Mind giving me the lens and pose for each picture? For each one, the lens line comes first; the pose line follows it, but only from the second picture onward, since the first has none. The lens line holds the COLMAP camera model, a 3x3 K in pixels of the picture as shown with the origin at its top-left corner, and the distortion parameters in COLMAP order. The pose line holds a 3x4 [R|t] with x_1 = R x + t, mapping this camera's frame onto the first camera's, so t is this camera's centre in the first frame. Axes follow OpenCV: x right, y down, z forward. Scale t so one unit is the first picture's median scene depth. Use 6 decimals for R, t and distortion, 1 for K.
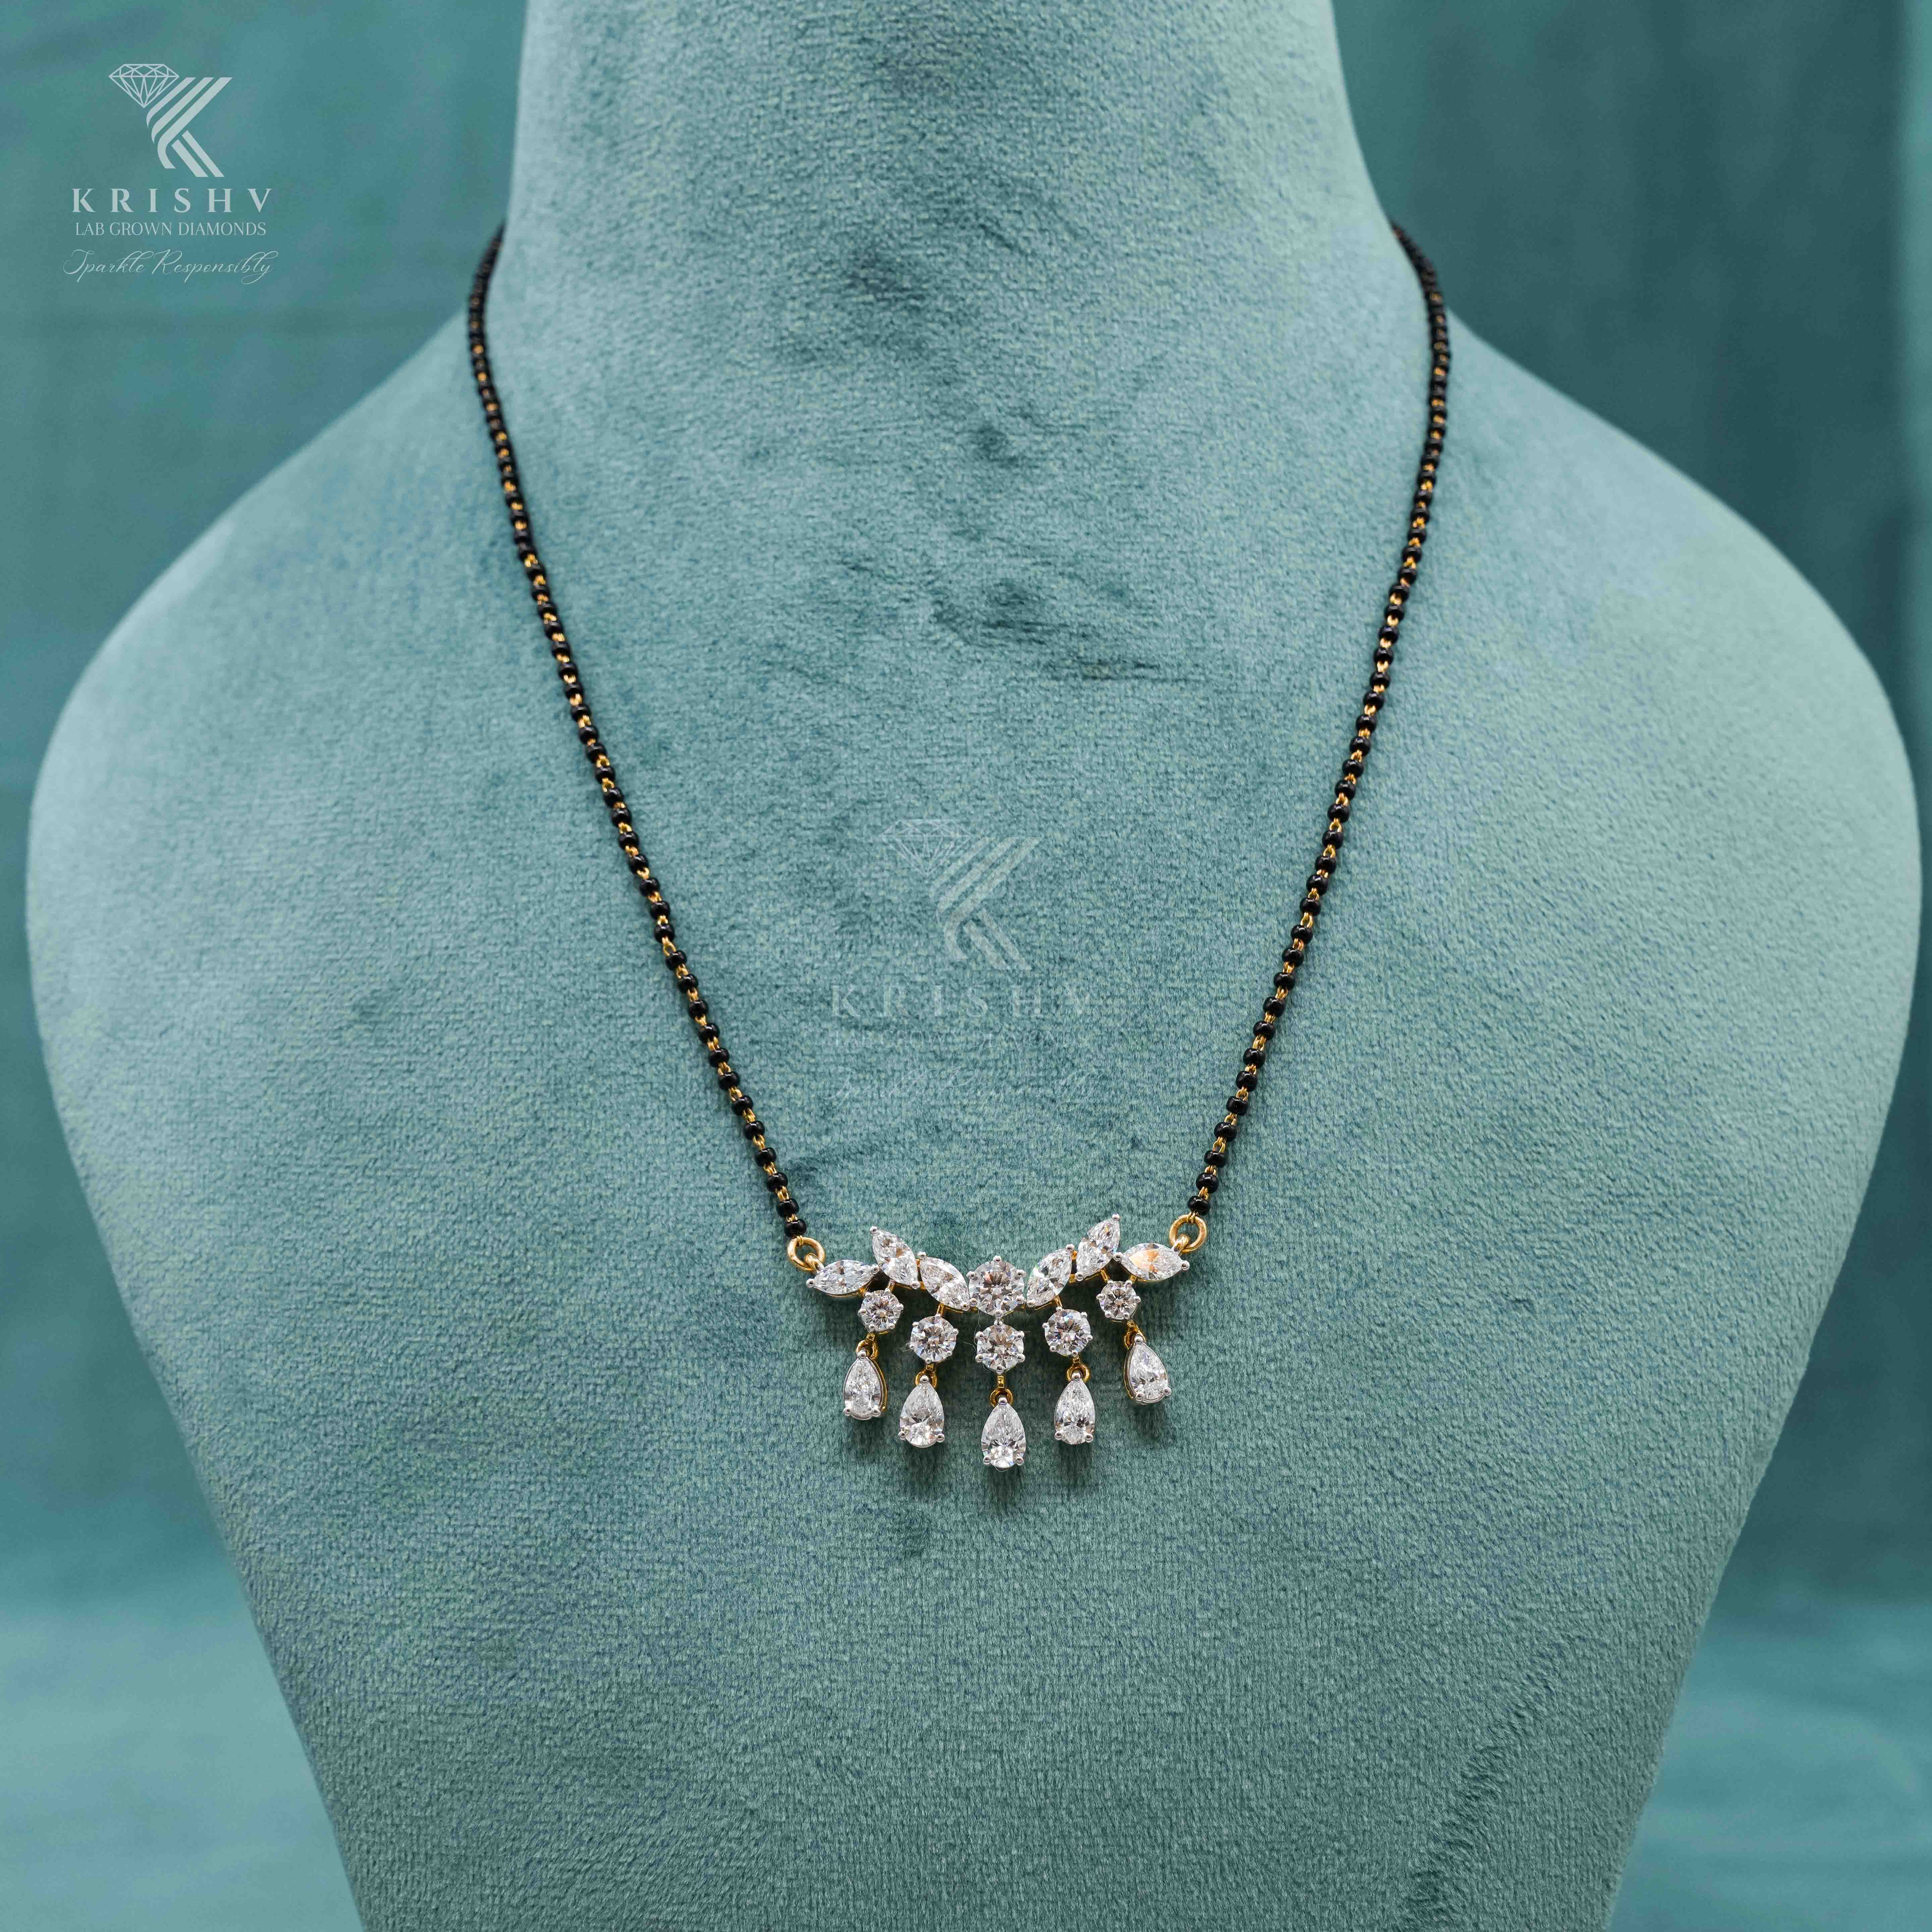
lens RADIAL K [[3366.6, 0, 937.2], [0, 3366.6, 985.3], [0, 0, 1]] dist [-0.042427, -0.180262]
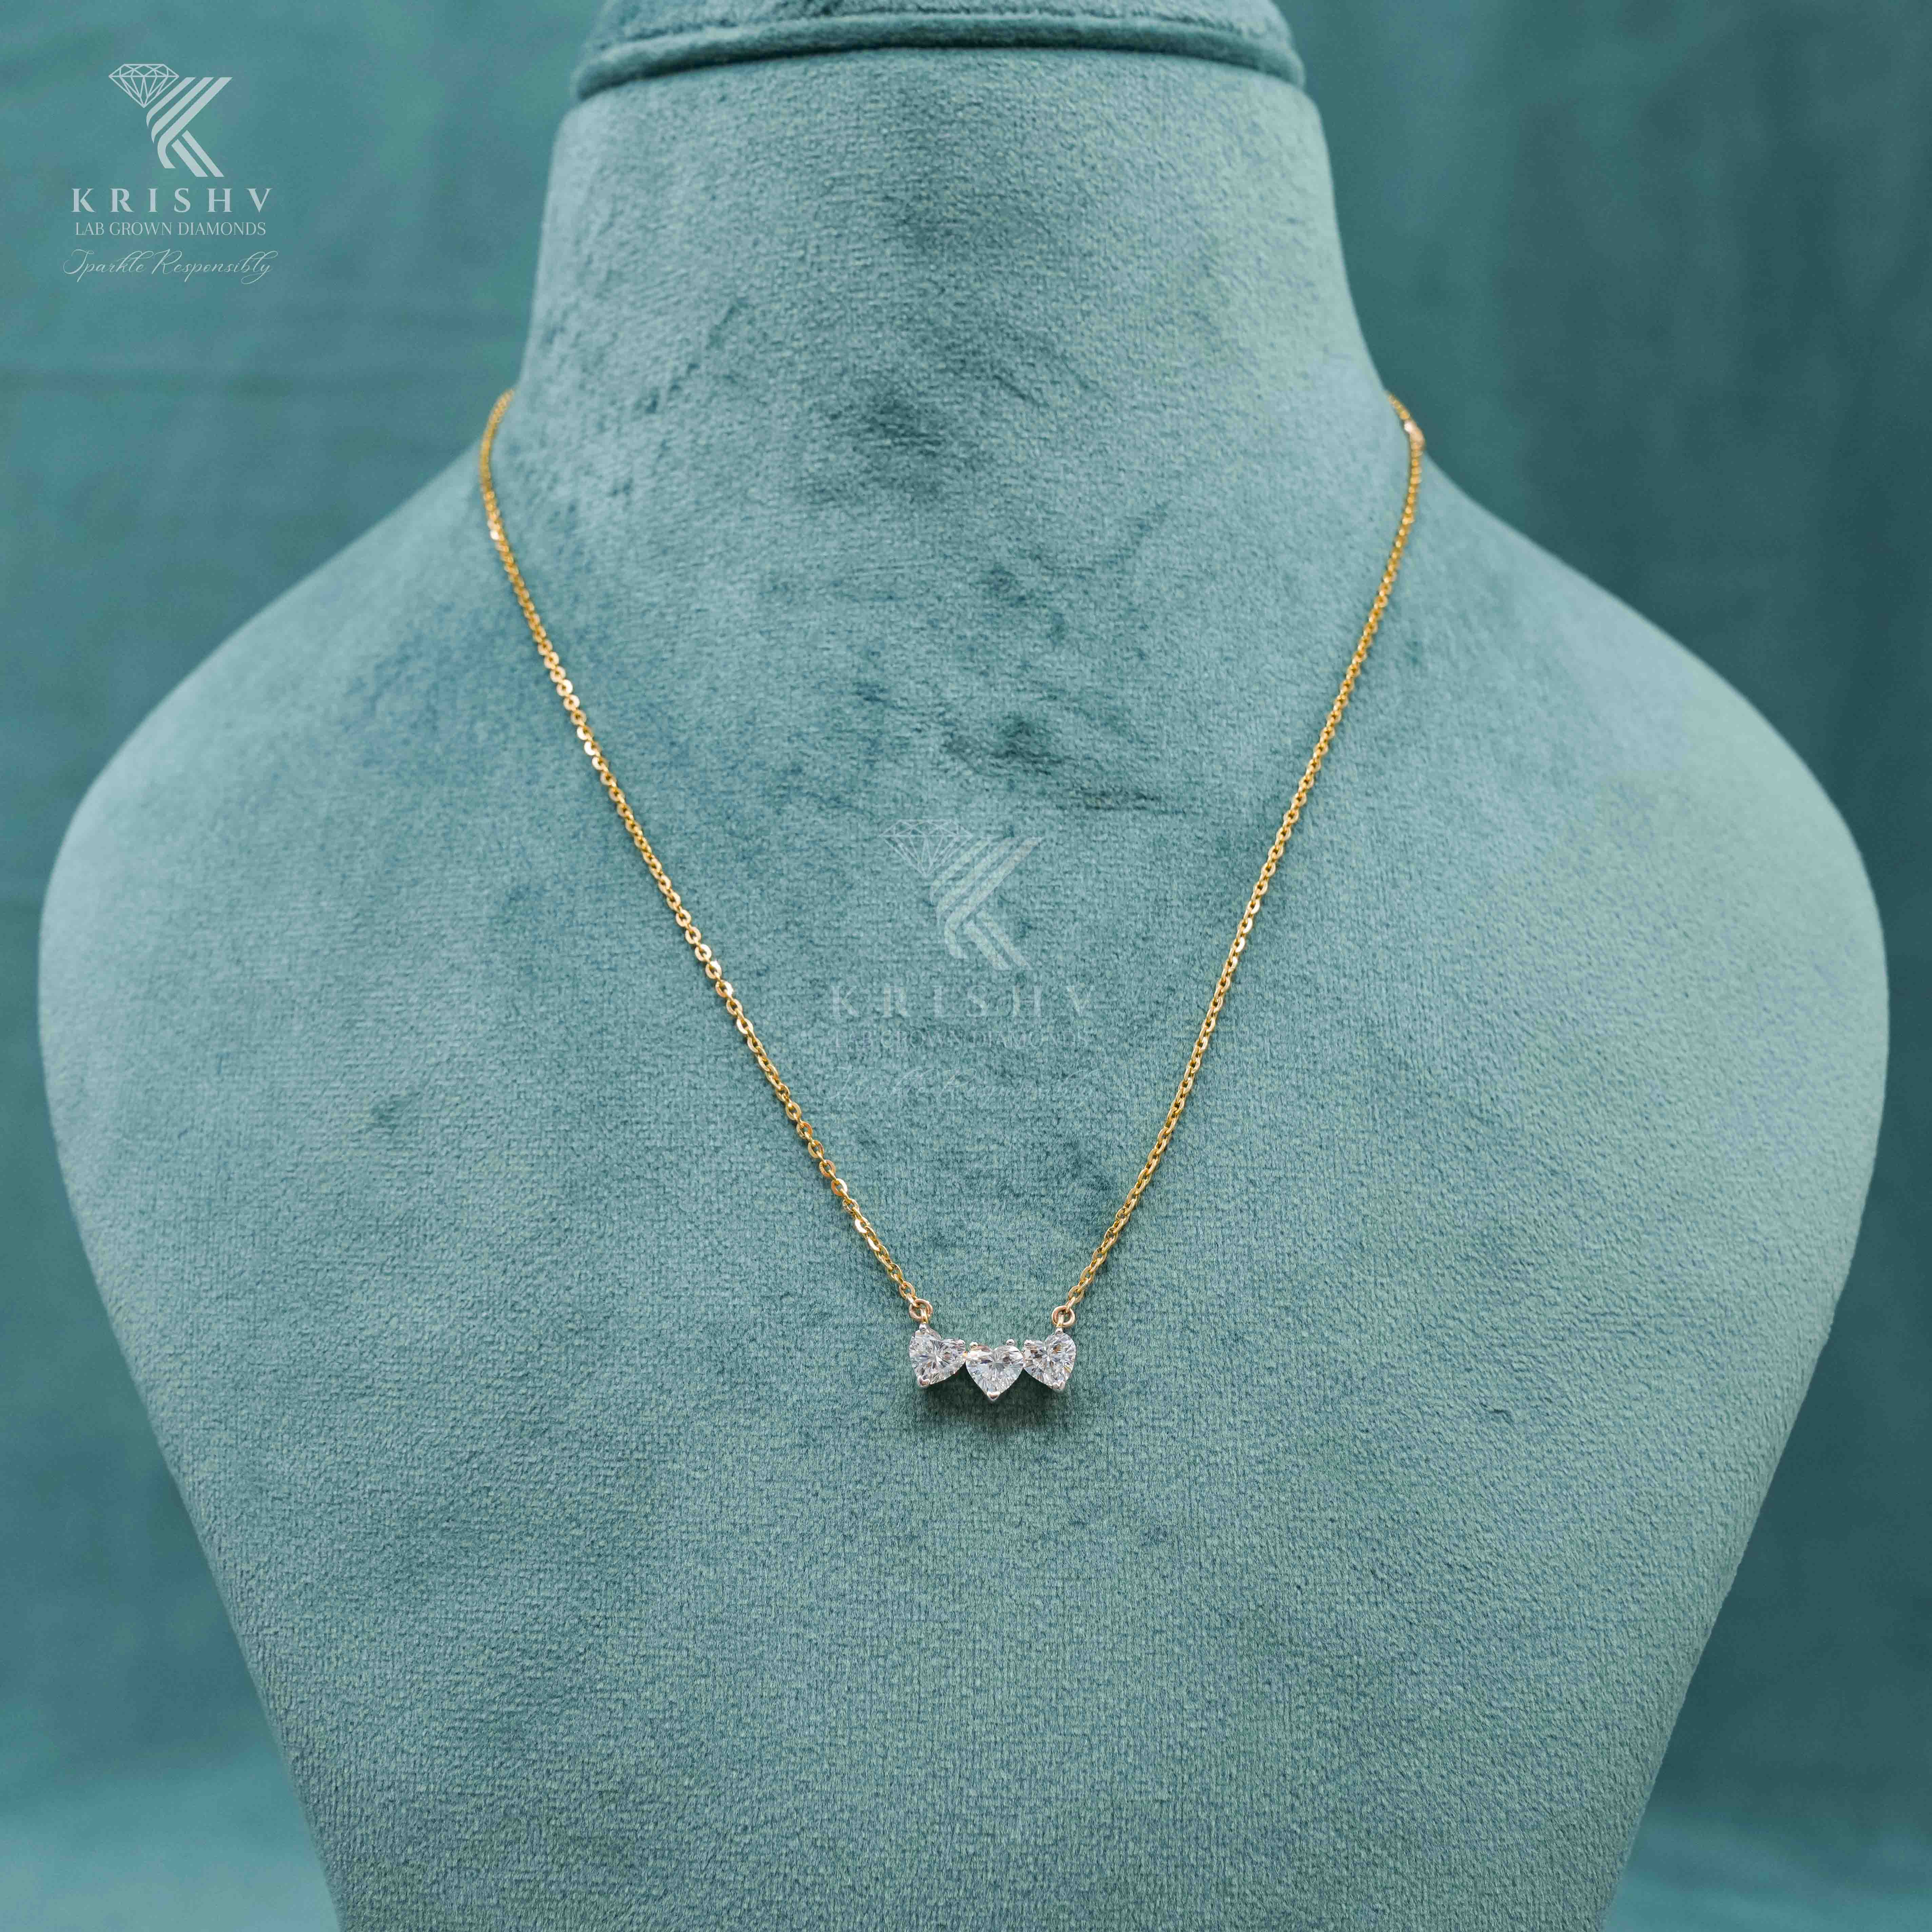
lens RADIAL K [[3818.9, 0, 930.5], [0, 3818.9, 958.5], [0, 0, 1]] dist [-0.055087, -0.318826]
pose [[0.999485, 0.021565, 0.023758, -0.032654], [-0.019880, 0.997417, -0.069028, 0.038531], [-0.025186, 0.068521, 0.997332, -0.178794]]
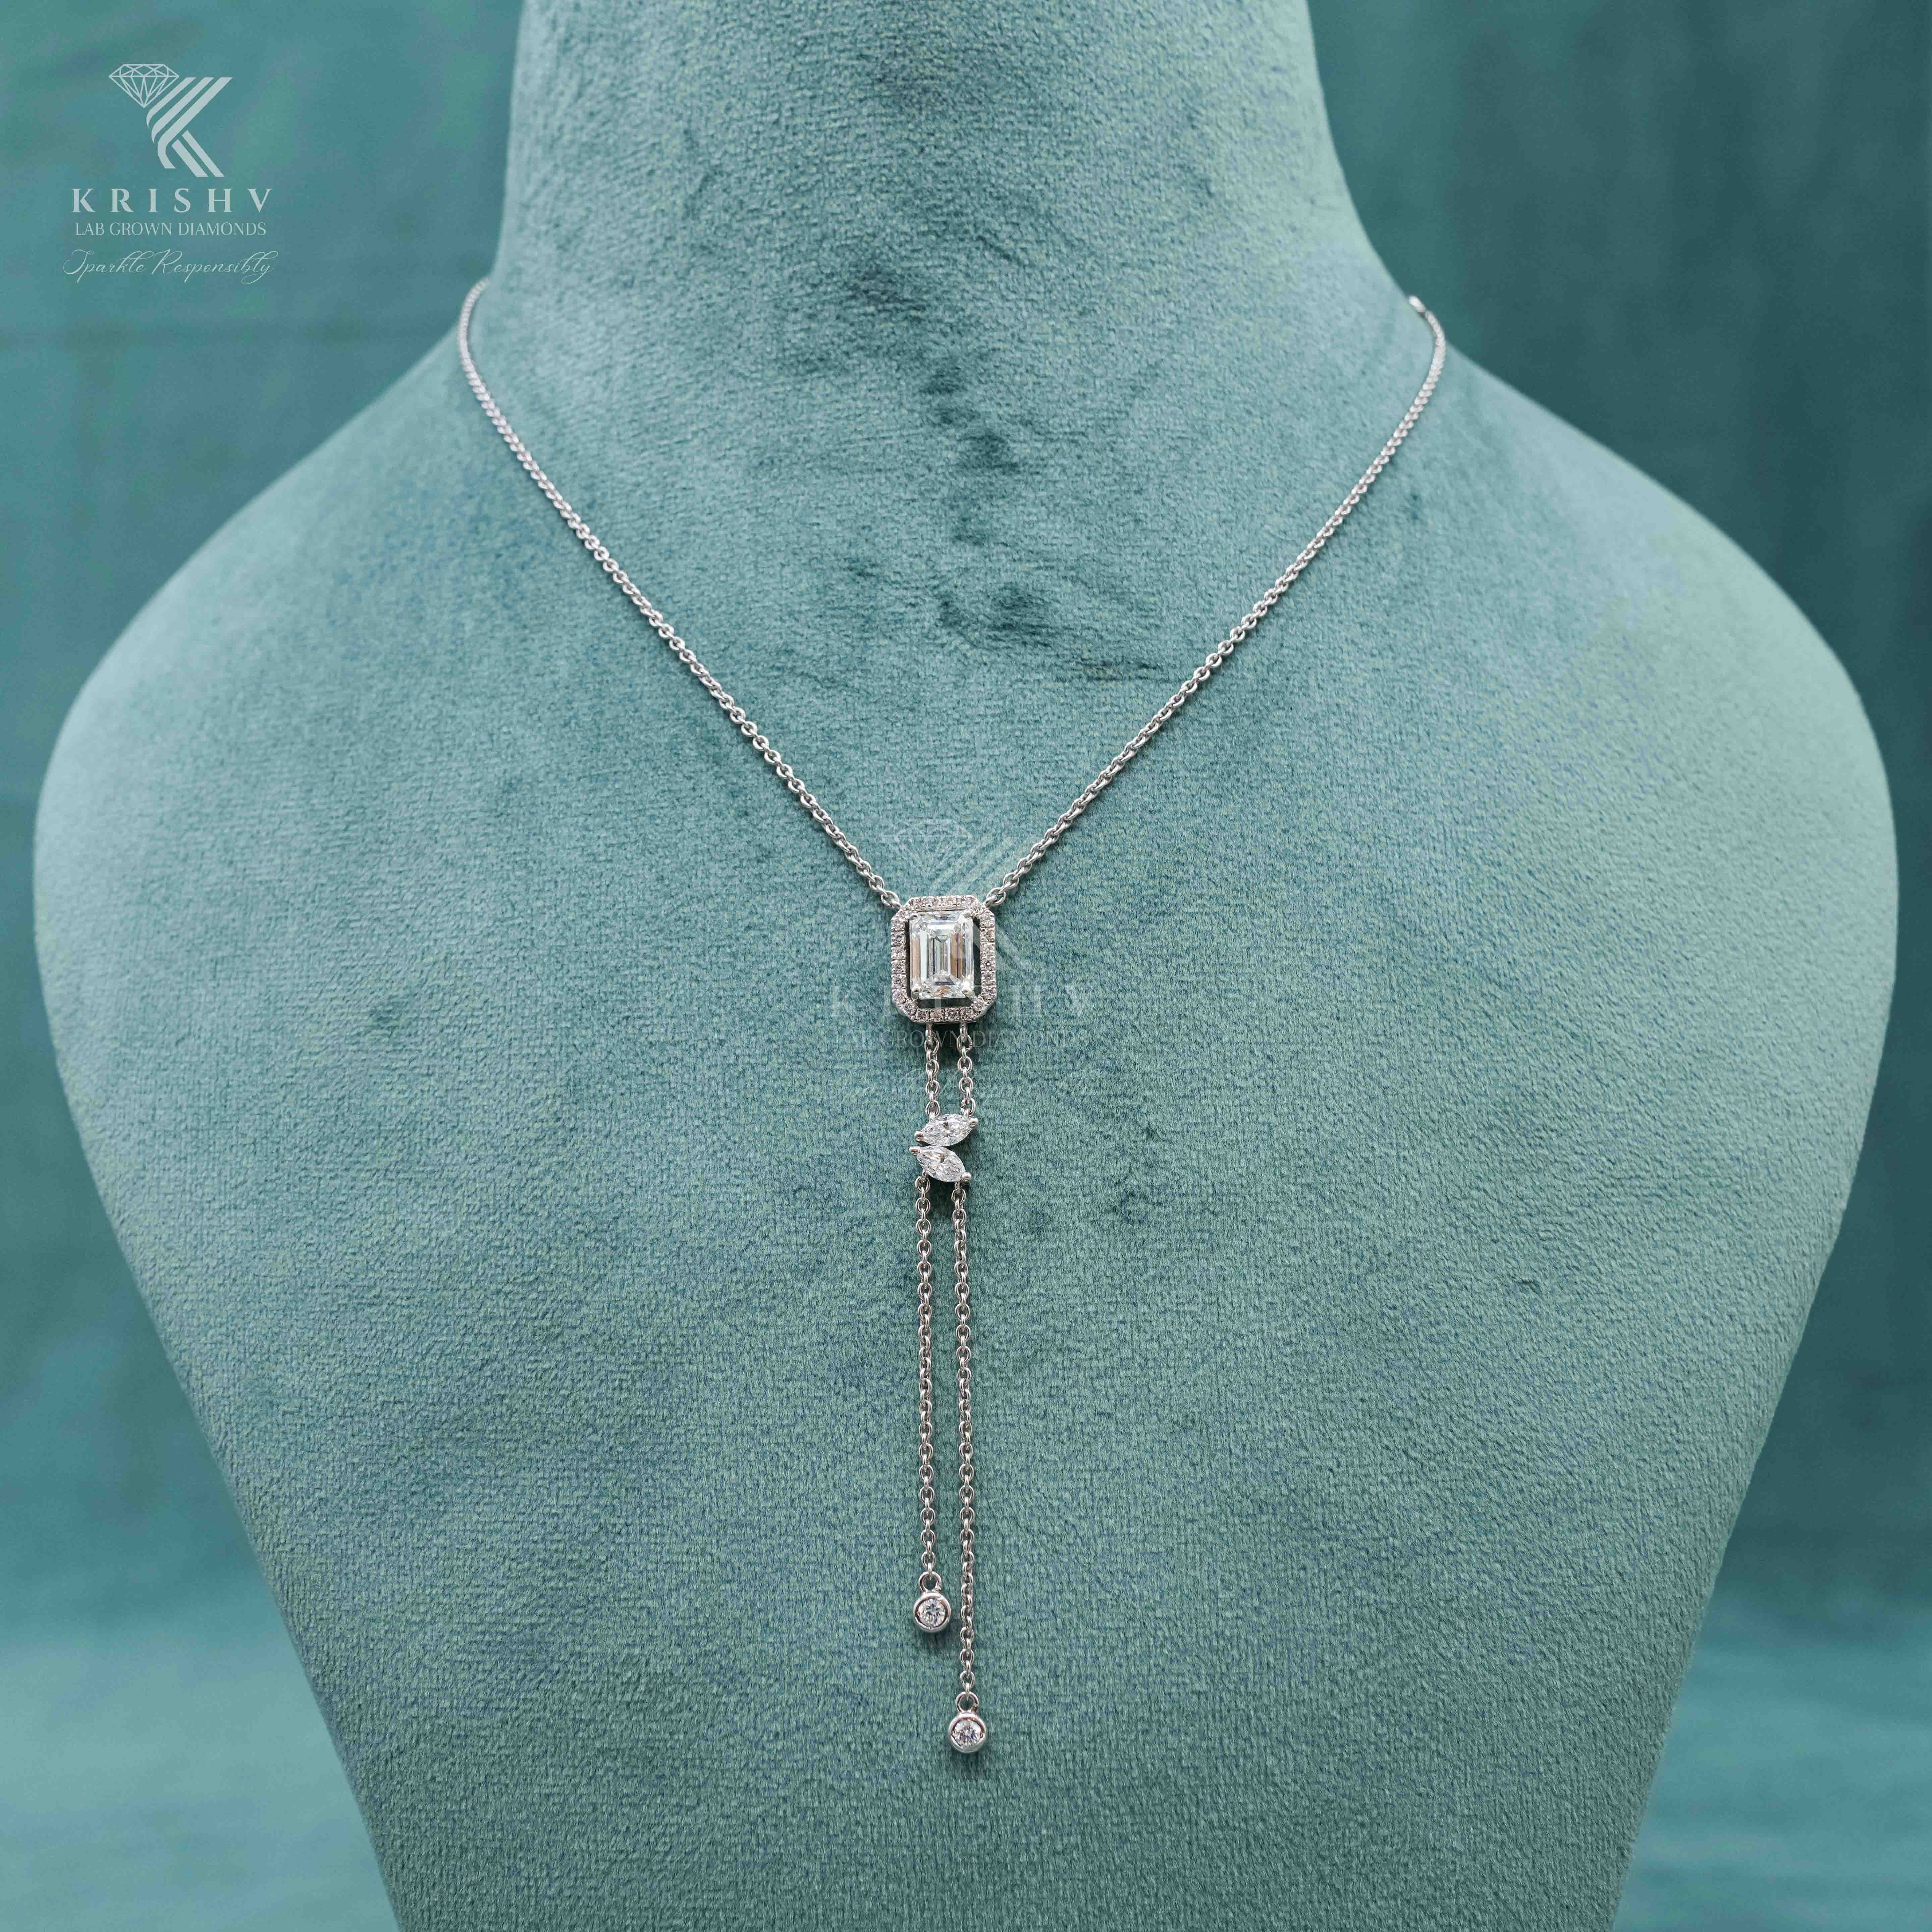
lens RADIAL K [[3366.6, 0, 937.2], [0, 3366.6, 985.3], [0, 0, 1]] dist [-0.042427, -0.180262]
pose [[0.999442, -0.013867, 0.030399, -0.035113], [0.014164, 0.999854, -0.009562, 0.010666], [-0.030262, 0.009987, 0.999492, -0.016773]]
